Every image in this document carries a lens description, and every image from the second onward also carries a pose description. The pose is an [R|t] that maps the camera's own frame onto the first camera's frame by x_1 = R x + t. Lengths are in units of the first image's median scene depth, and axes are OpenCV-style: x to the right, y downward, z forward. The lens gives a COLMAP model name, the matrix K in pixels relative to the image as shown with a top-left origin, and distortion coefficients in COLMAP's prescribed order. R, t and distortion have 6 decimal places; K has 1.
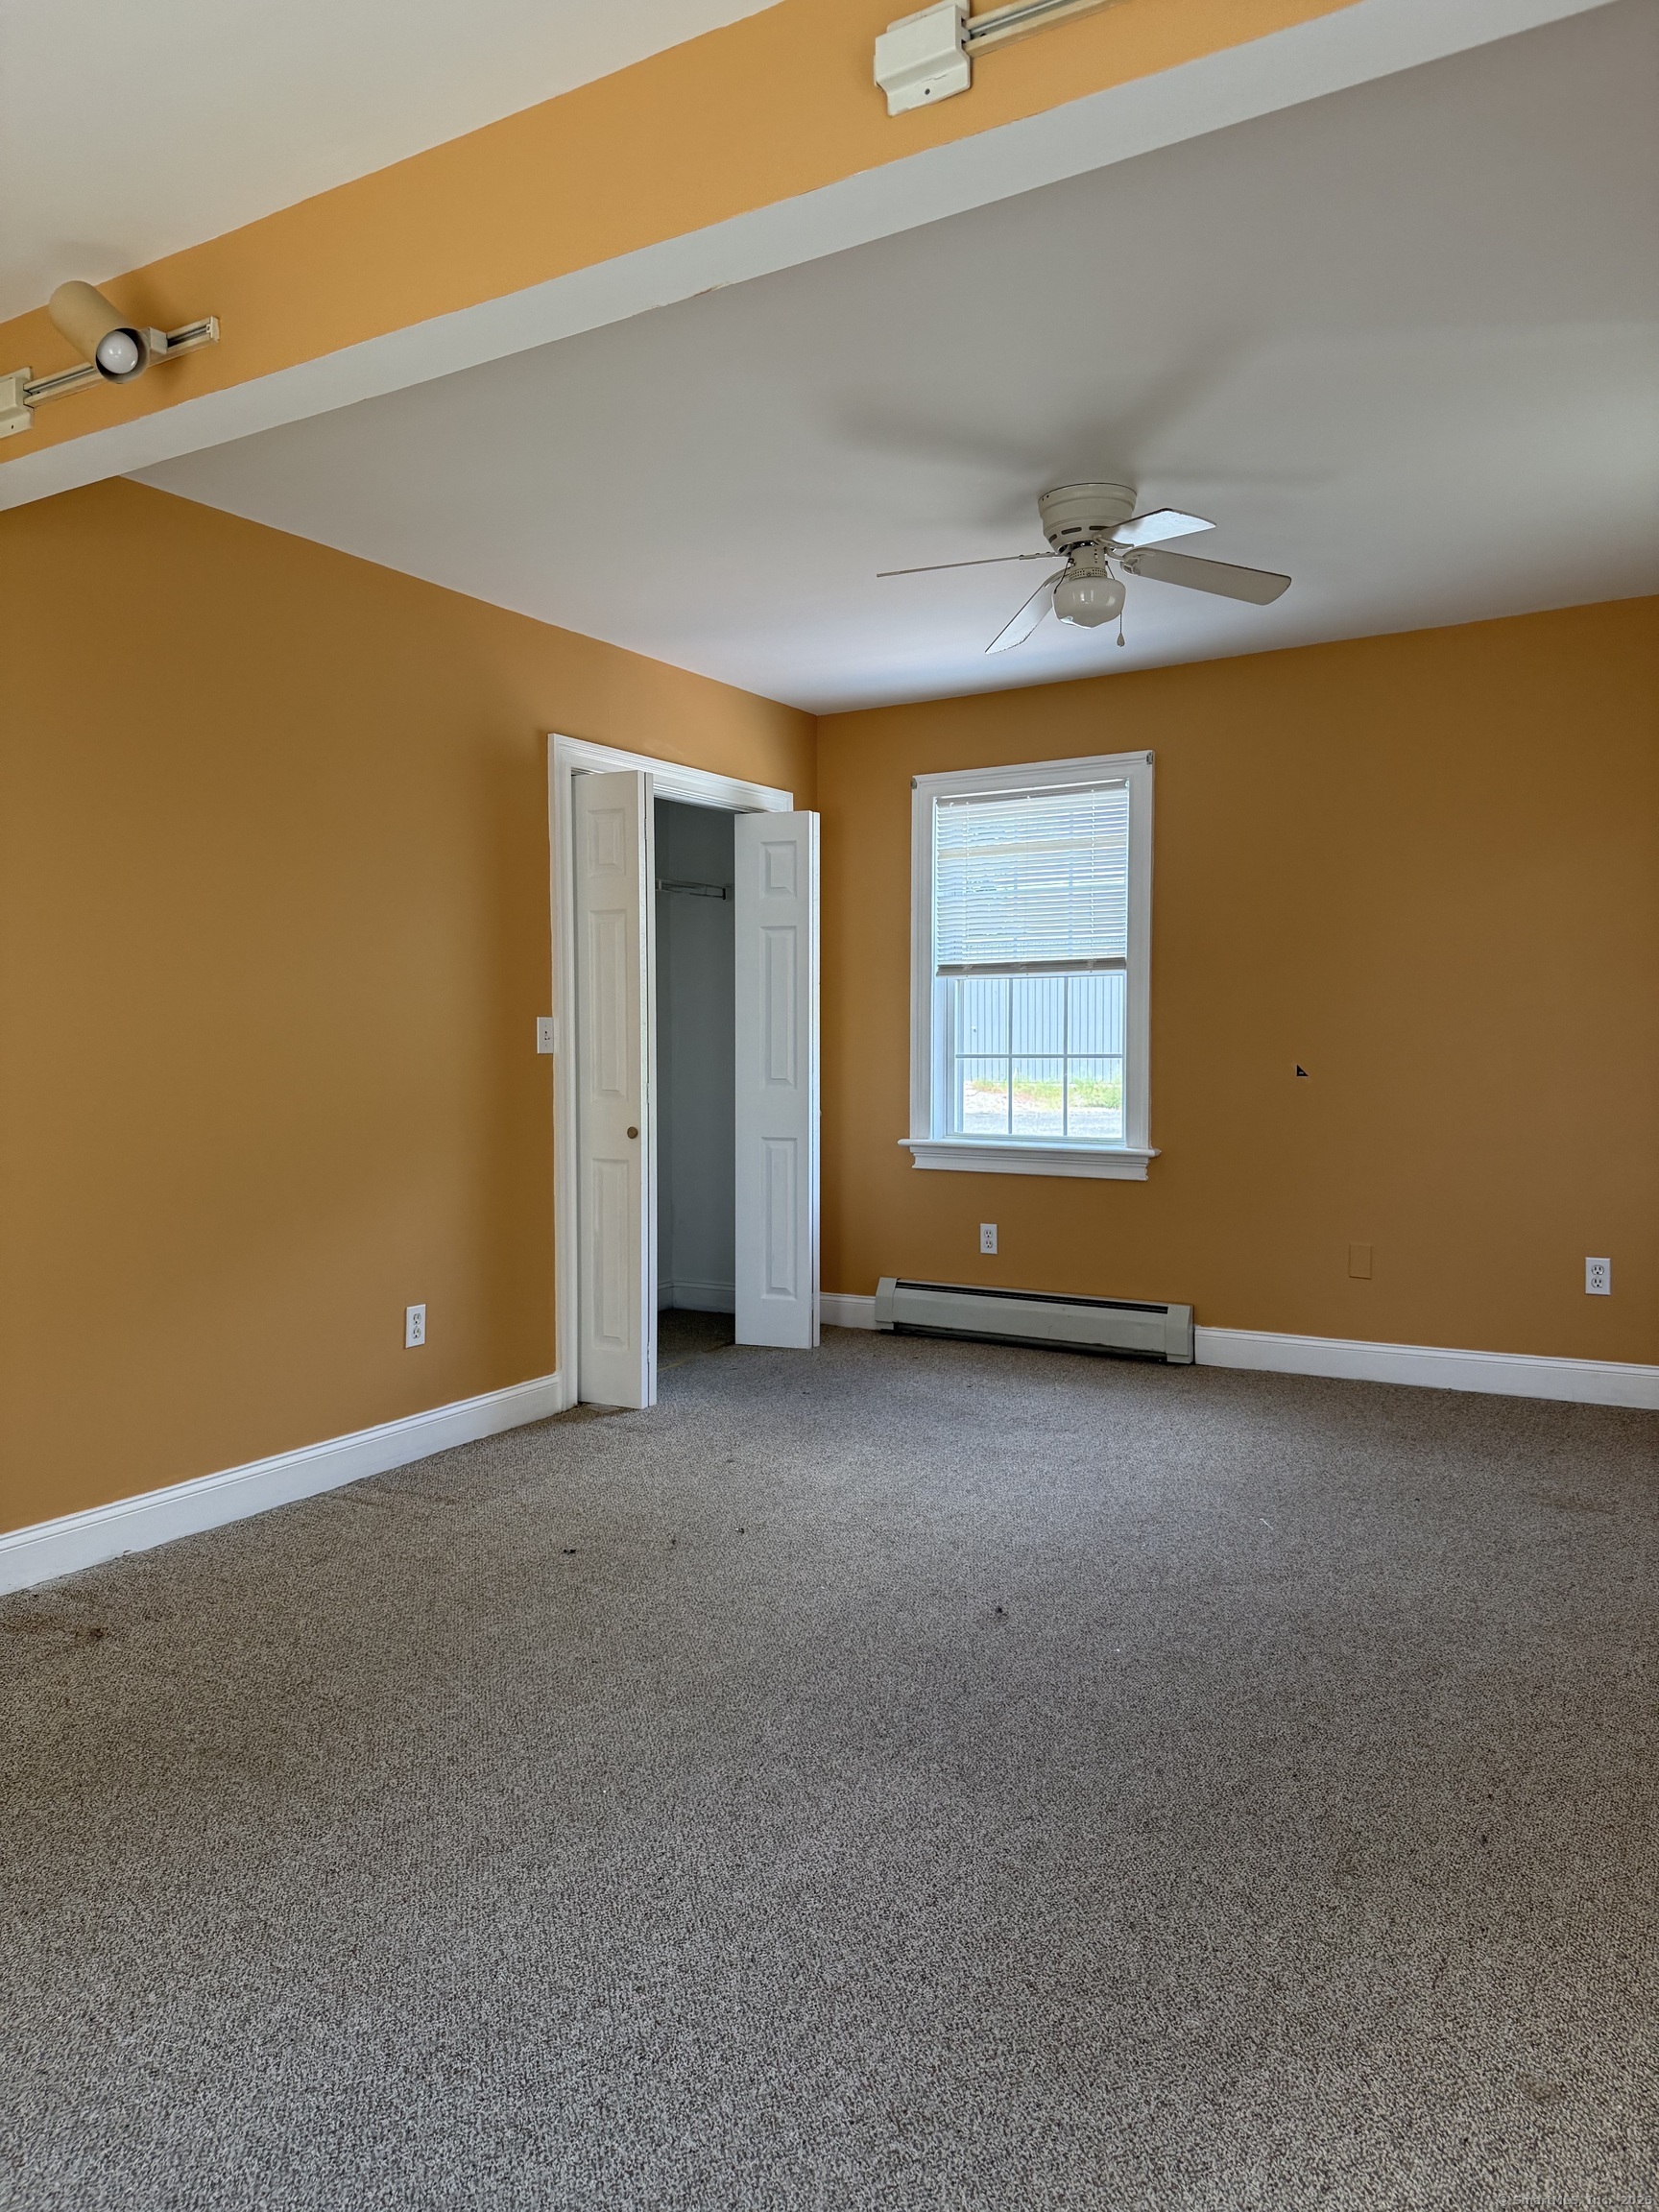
lens RADIAL K [[1495.9, 0, 832.4], [0, 1495.9, 1115.7], [0, 0, 1]] dist [0.078555, -0.154548]
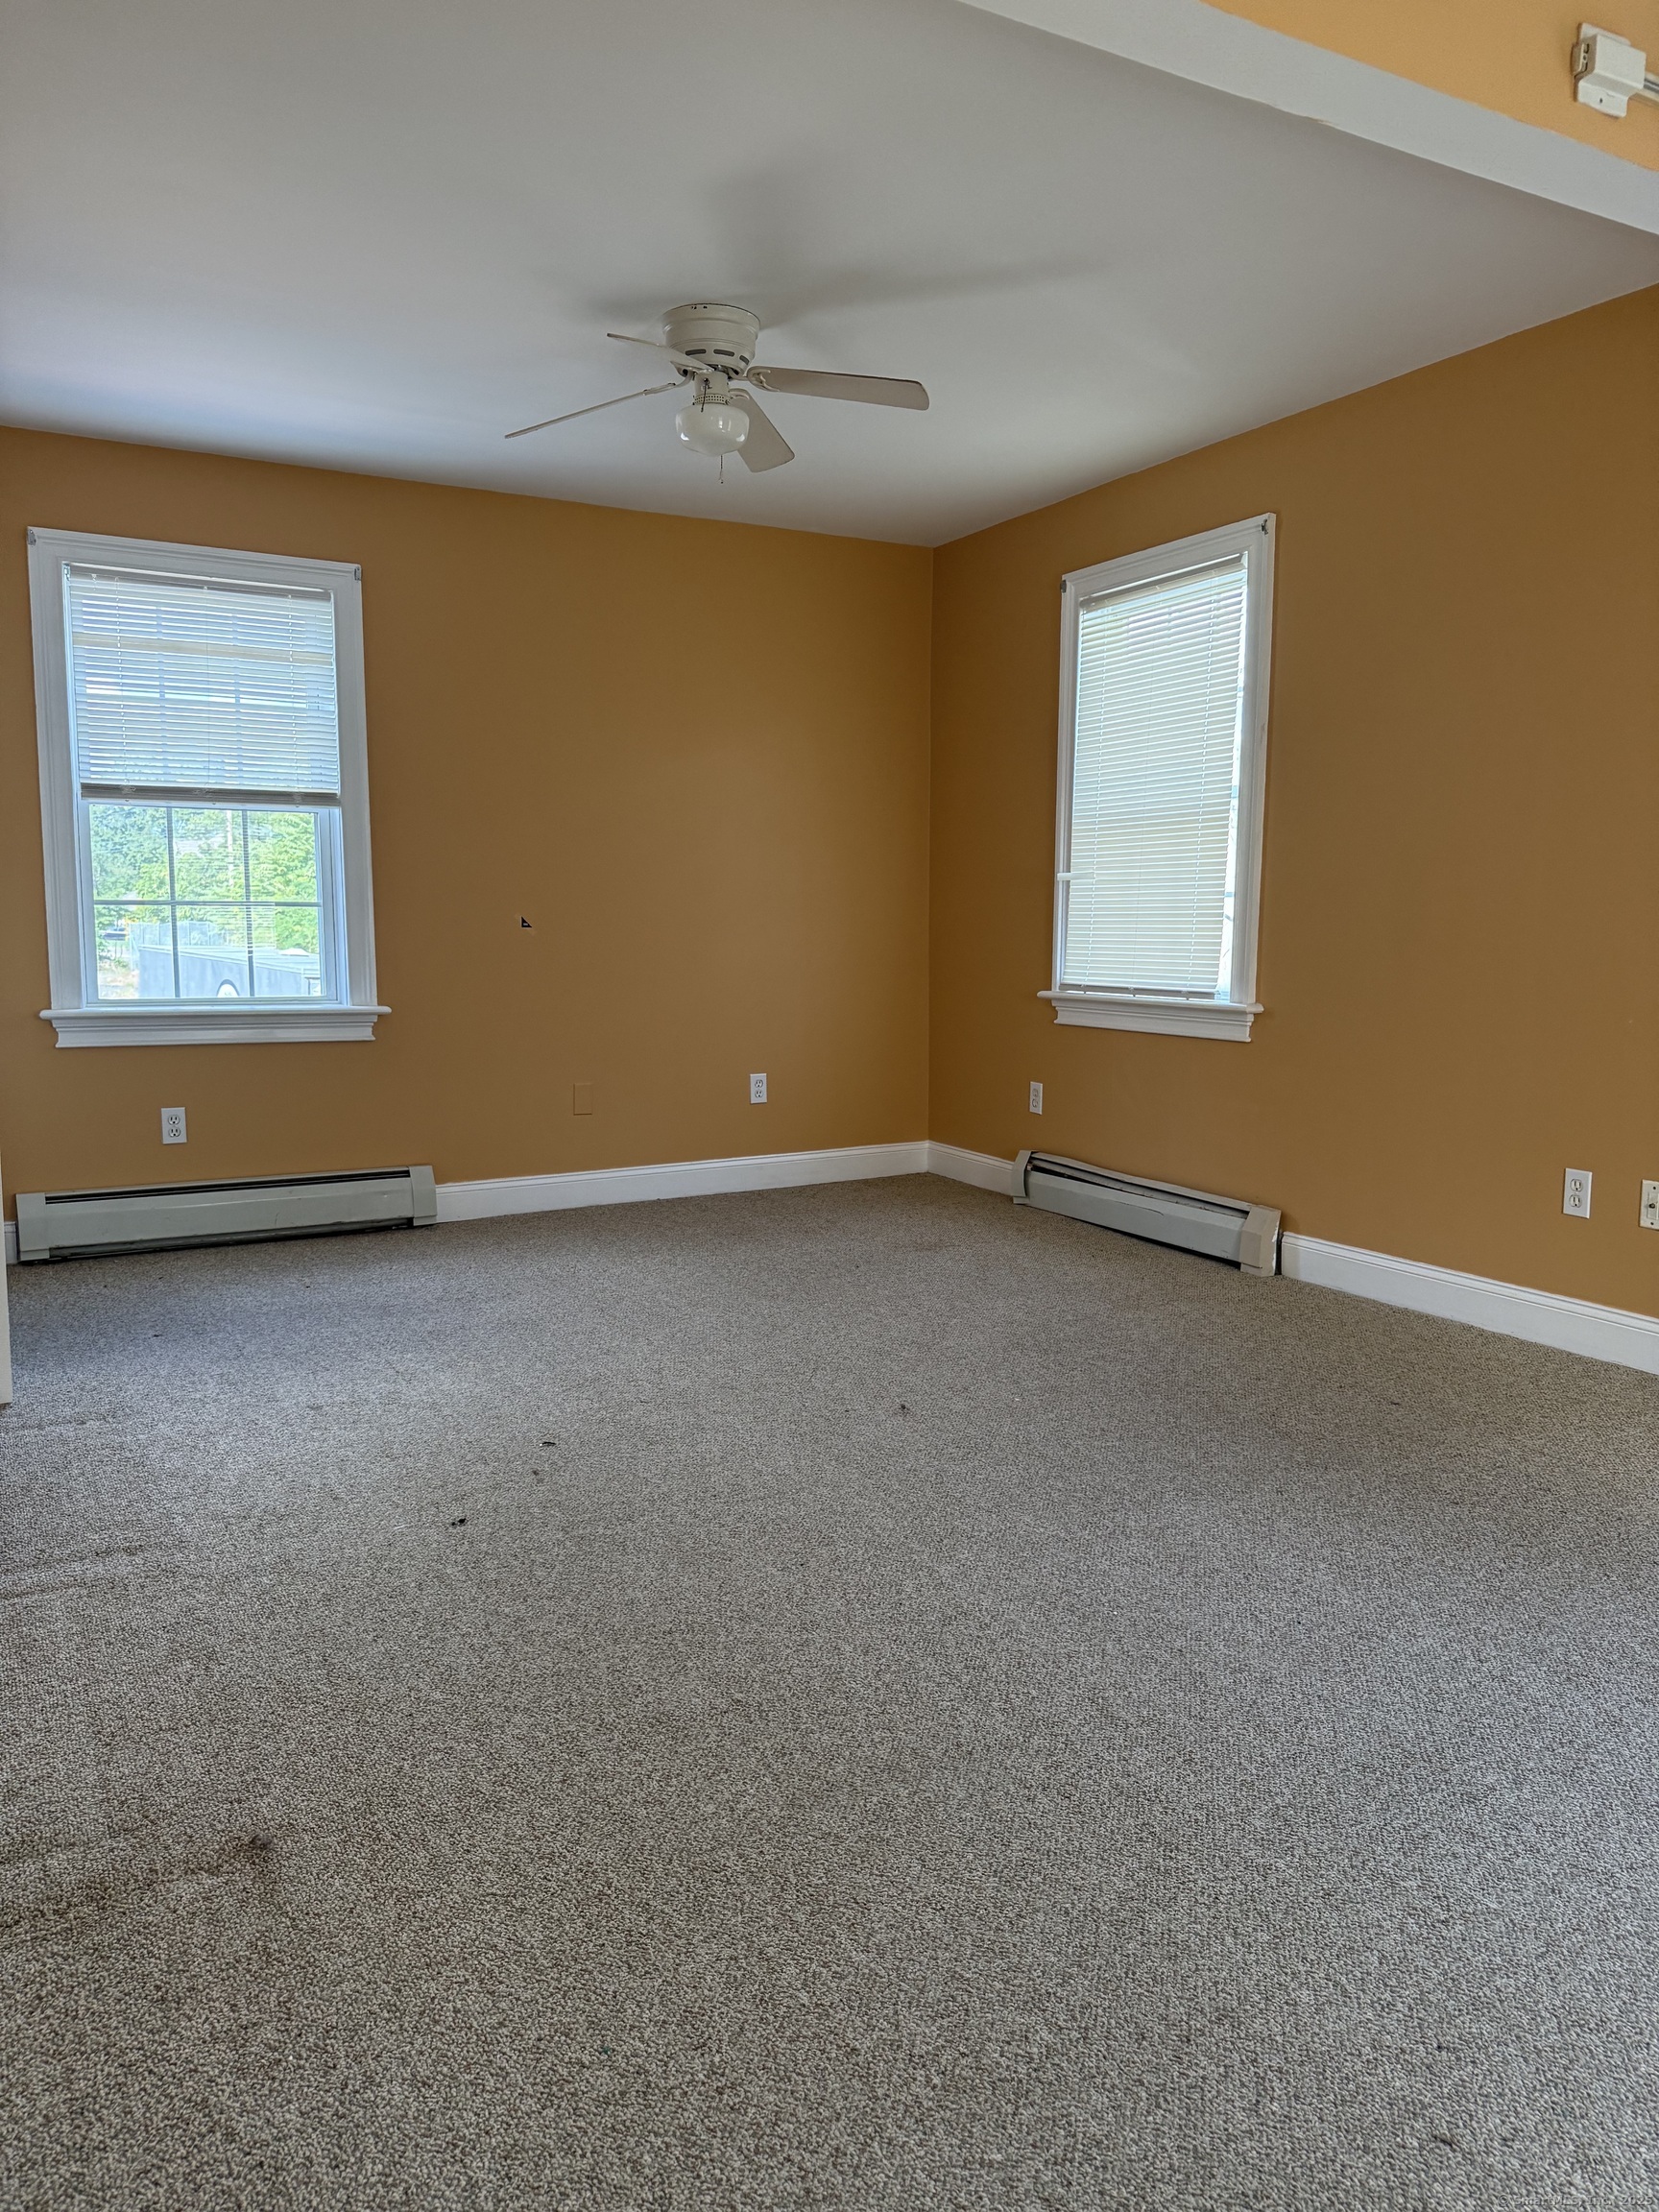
lens RADIAL K [[1564.7, 0, 830.9], [0, 1564.7, 1109.3], [0, 0, 1]] dist [0.119695, -0.184007]
pose [[0.493858, -0.105339, 0.863138, -0.485195], [0.028117, 0.994051, 0.105228, -0.009146], [-0.869088, -0.027699, 0.493882, 0.256811]]
